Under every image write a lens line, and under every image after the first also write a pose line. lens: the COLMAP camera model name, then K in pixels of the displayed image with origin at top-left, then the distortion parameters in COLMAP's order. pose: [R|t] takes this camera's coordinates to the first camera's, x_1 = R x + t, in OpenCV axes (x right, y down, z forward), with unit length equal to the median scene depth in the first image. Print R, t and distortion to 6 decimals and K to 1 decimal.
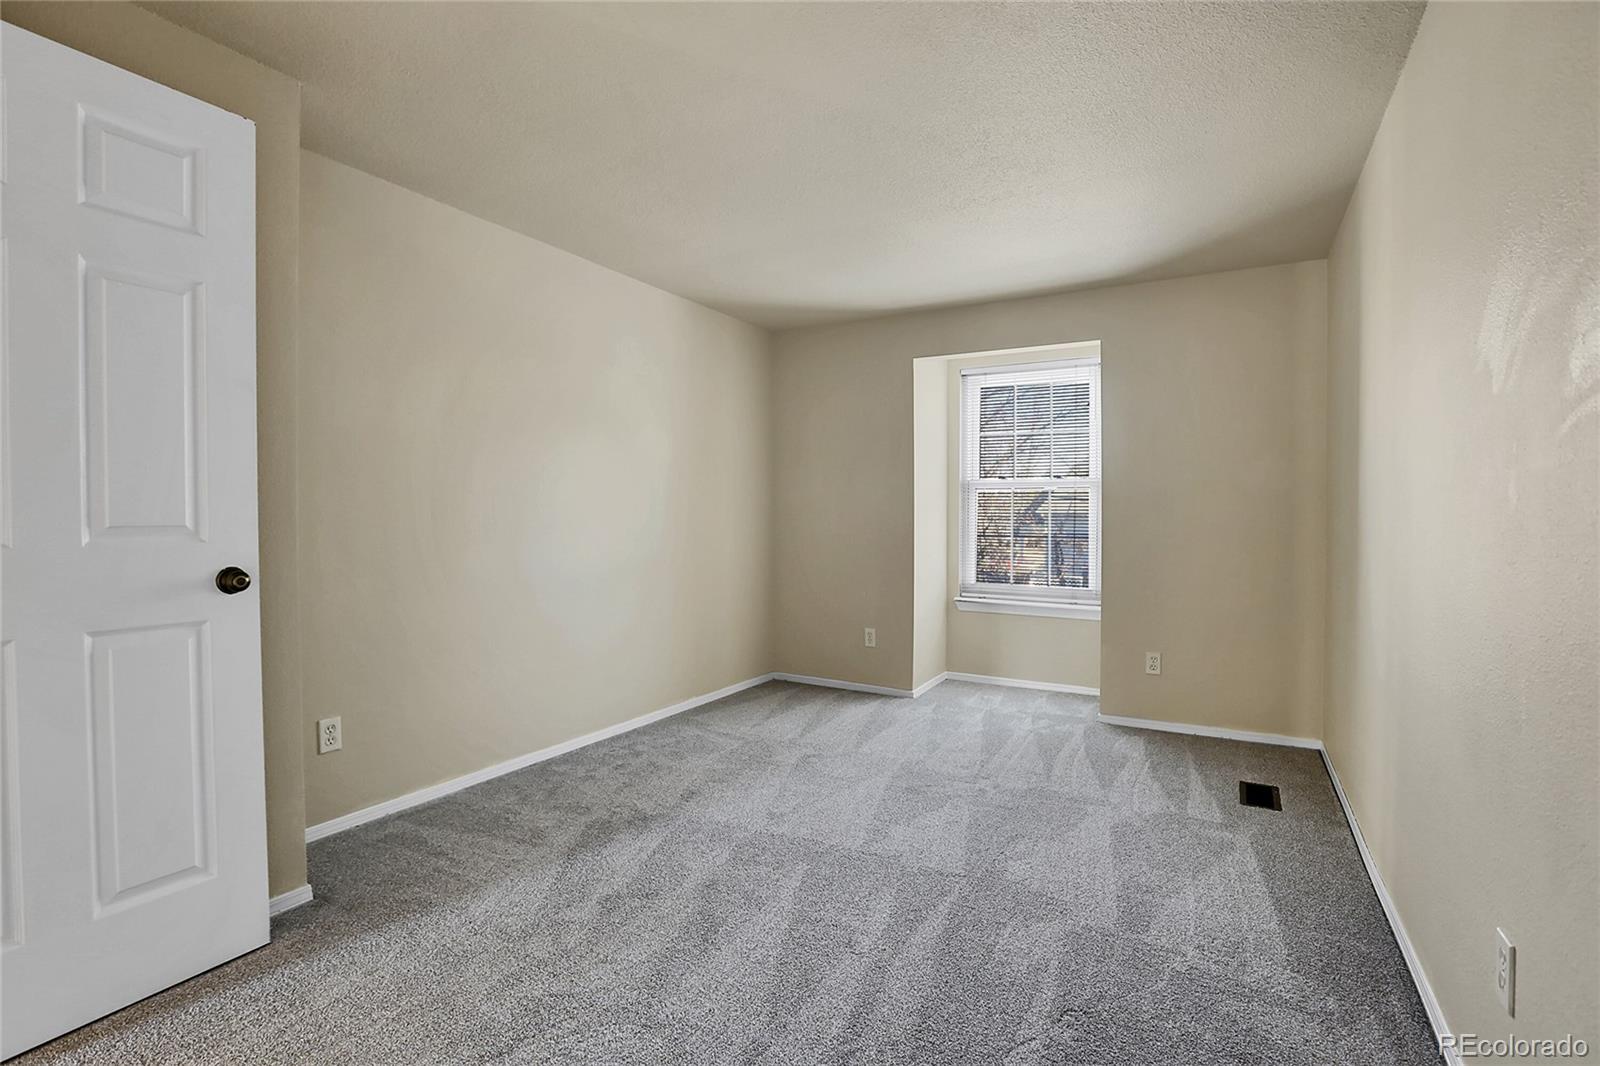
lens RADIAL K [[732.1, 0, 800.0], [0, 732.1, 533.0], [0, 0, 1]] dist [-0.064144, 0.027974]
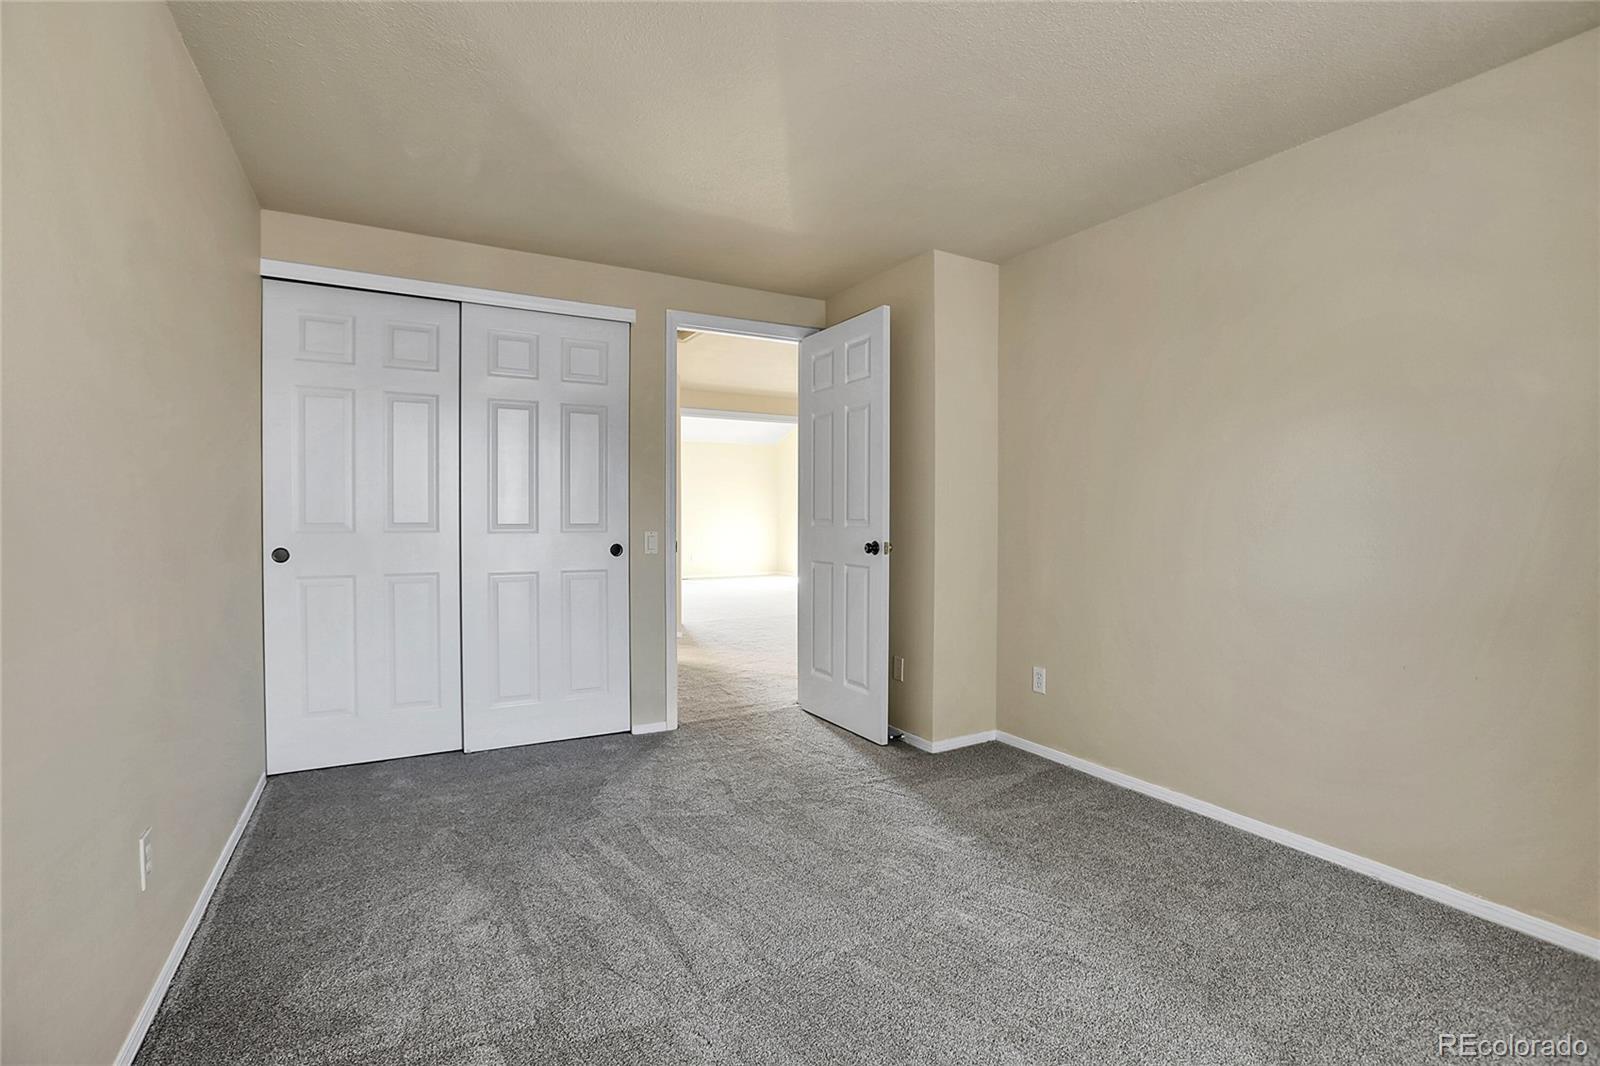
lens RADIAL K [[732.1, 0, 800.0], [0, 732.1, 533.0], [0, 0, 1]] dist [-0.064144, 0.027974]
pose [[-0.510487, 0.015489, -0.859746, 1.003929], [-0.022720, 0.999246, 0.031492, -0.031523], [0.859585, 0.035610, -0.509750, 1.796962]]
